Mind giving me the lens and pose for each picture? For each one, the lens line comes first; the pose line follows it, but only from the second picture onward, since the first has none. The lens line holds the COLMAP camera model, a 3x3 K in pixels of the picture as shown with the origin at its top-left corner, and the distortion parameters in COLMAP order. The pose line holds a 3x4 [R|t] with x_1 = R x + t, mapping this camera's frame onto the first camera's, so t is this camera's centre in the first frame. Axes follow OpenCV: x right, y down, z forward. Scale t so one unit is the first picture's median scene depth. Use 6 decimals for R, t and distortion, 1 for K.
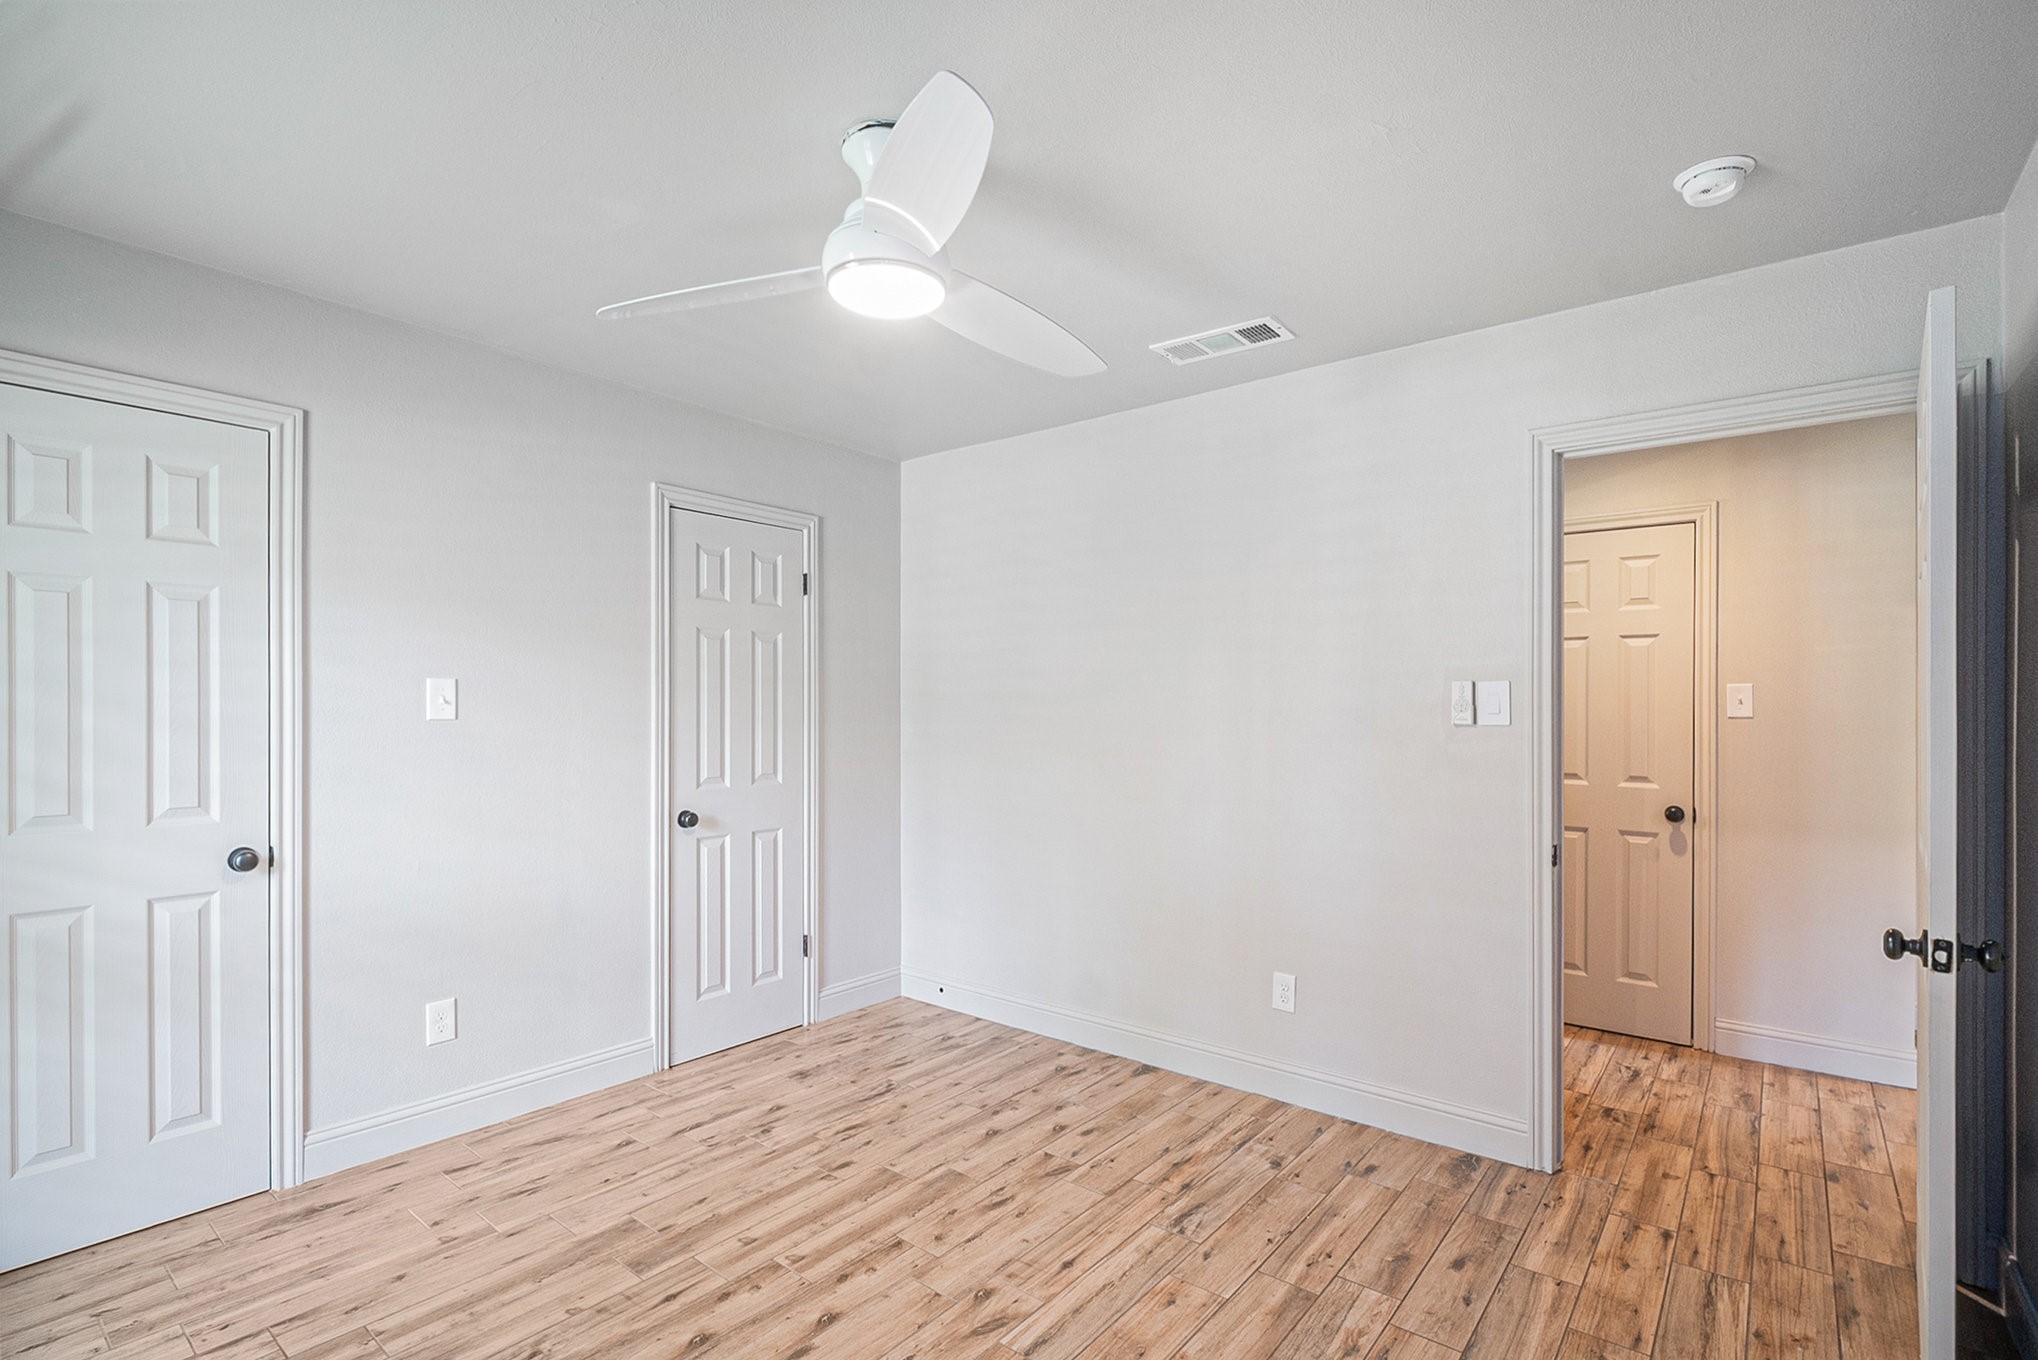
lens RADIAL K [[981.5, 0, 1029.9], [0, 981.5, 663.5], [0, 0, 1]] dist [0.003006, -0.008750]
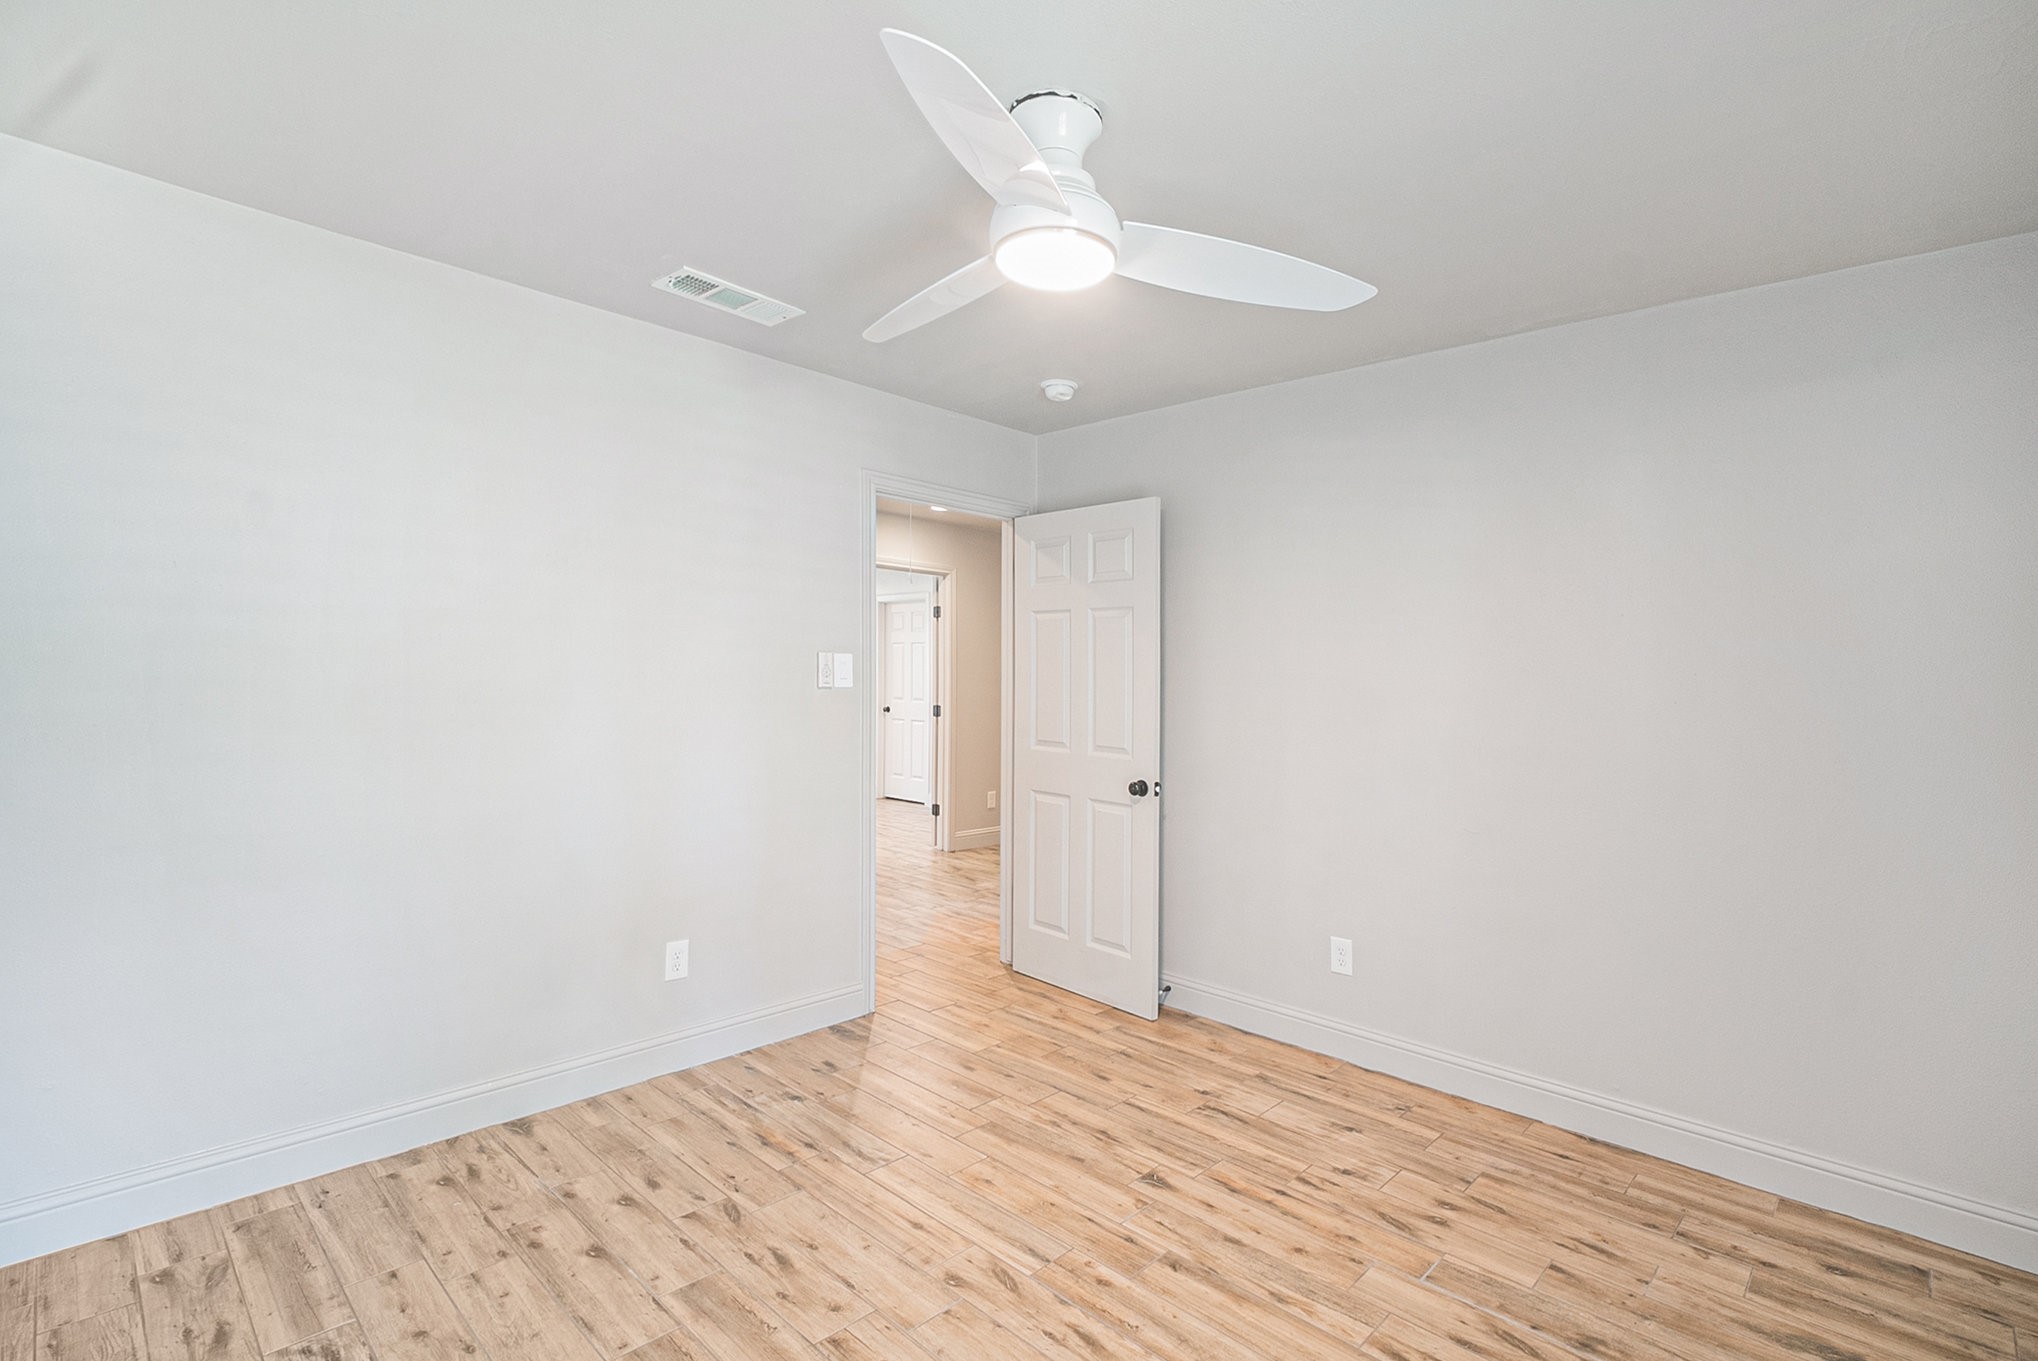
lens RADIAL K [[927.3, 0, 1019.0], [0, 927.3, 680.5], [0, 0, 1]] dist [-0.000065, -0.007302]
pose [[0.104477, -0.009106, 0.994486, -0.732347], [-0.059502, 0.998110, 0.015390, 0.016466], [-0.992746, -0.060782, 0.103737, 0.665927]]
